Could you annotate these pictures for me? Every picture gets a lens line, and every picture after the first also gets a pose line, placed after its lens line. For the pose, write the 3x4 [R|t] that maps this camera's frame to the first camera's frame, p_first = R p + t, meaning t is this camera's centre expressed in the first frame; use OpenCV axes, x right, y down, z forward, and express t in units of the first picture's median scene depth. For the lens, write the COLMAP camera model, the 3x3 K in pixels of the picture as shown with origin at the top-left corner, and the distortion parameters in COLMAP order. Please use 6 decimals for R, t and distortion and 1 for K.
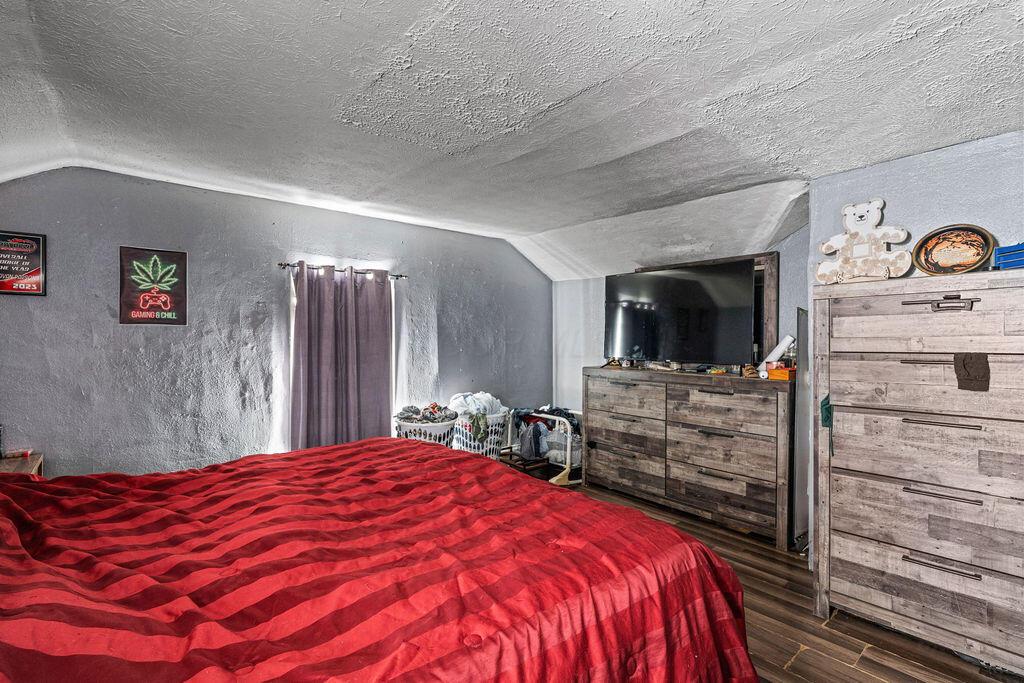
lens RADIAL K [[472.5, 0, 514.8], [0, 472.5, 341.6], [0, 0, 1]] dist [-0.005129, -0.001017]
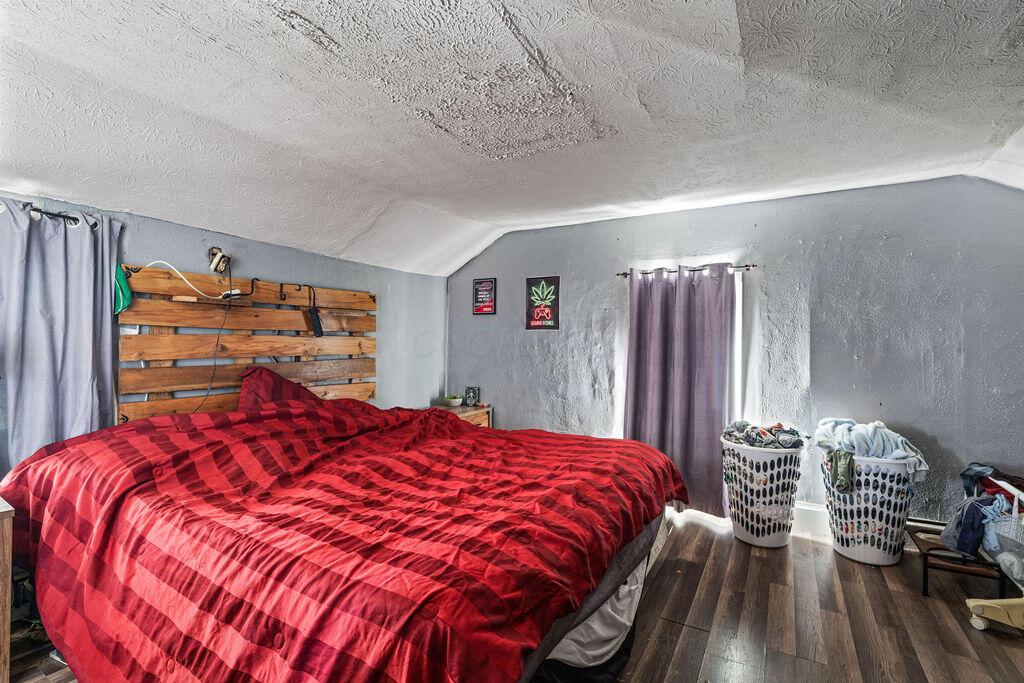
lens RADIAL K [[472.5, 0, 513.4], [0, 472.5, 341.6], [0, 0, 1]] dist [-0.005129, -0.001017]
pose [[0.337225, 0.000772, -0.941424, 0.484143], [-0.013776, 0.999897, -0.004115, 0.005884], [0.941323, 0.014357, 0.337201, 0.383176]]
